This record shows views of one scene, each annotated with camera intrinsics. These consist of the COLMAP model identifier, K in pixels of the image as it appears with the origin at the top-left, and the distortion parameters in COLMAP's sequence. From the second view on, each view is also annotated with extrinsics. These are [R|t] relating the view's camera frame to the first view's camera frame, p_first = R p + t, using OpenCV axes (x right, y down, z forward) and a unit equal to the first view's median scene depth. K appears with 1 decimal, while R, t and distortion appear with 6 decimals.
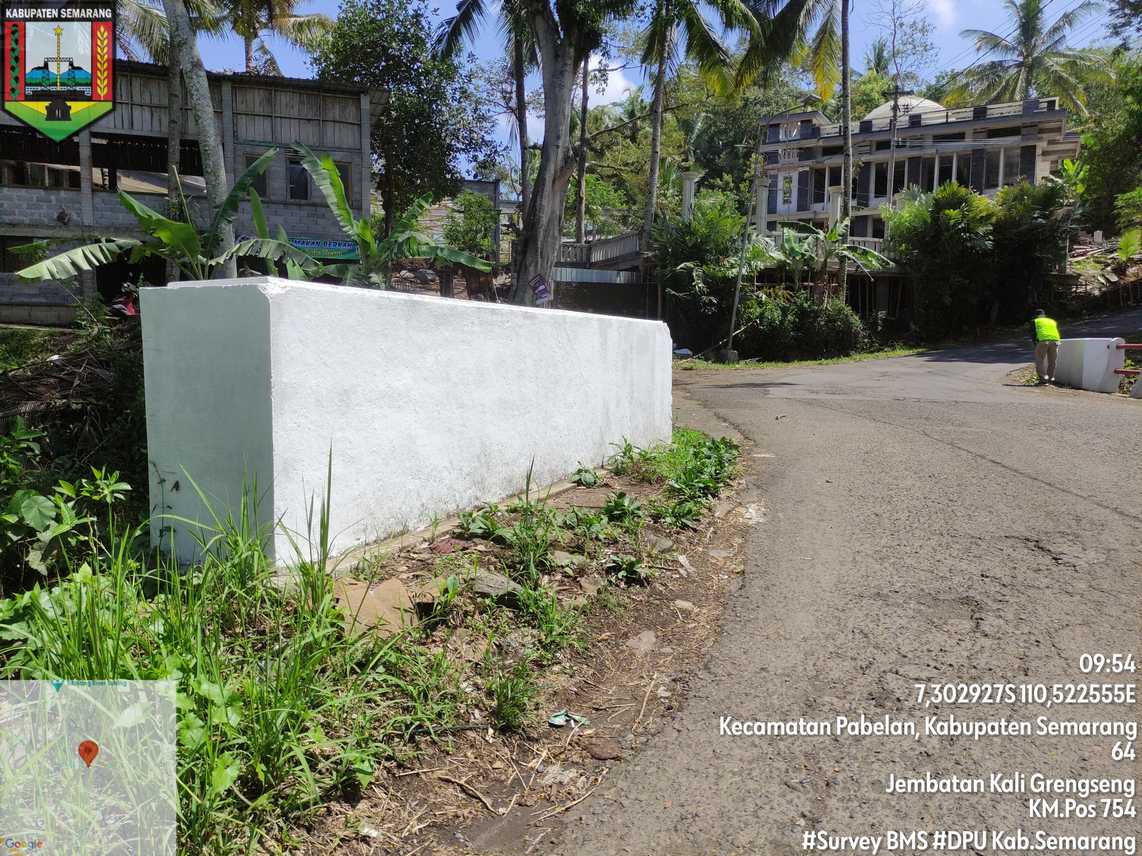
lens RADIAL K [[835.9, 0, 572.0], [0, 835.9, 425.6], [0, 0, 1]] dist [0.057349, -0.063307]
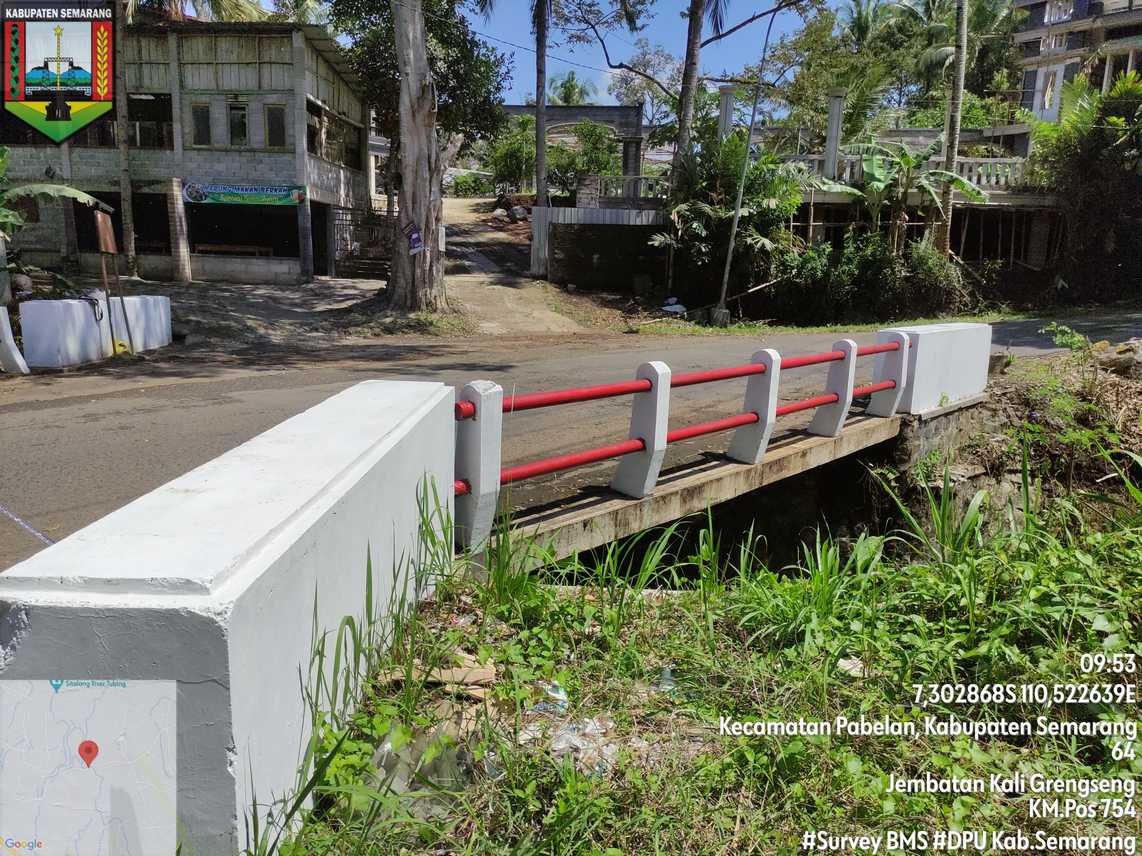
lens RADIAL K [[835.9, 0, 572.0], [0, 835.9, 425.6], [0, 0, 1]] dist [0.057349, -0.063307]
pose [[0.900842, 0.098334, -0.422865, 0.256948], [-0.062673, 0.993264, 0.097462, -0.030011], [0.429600, -0.061296, 0.900937, 0.121864]]
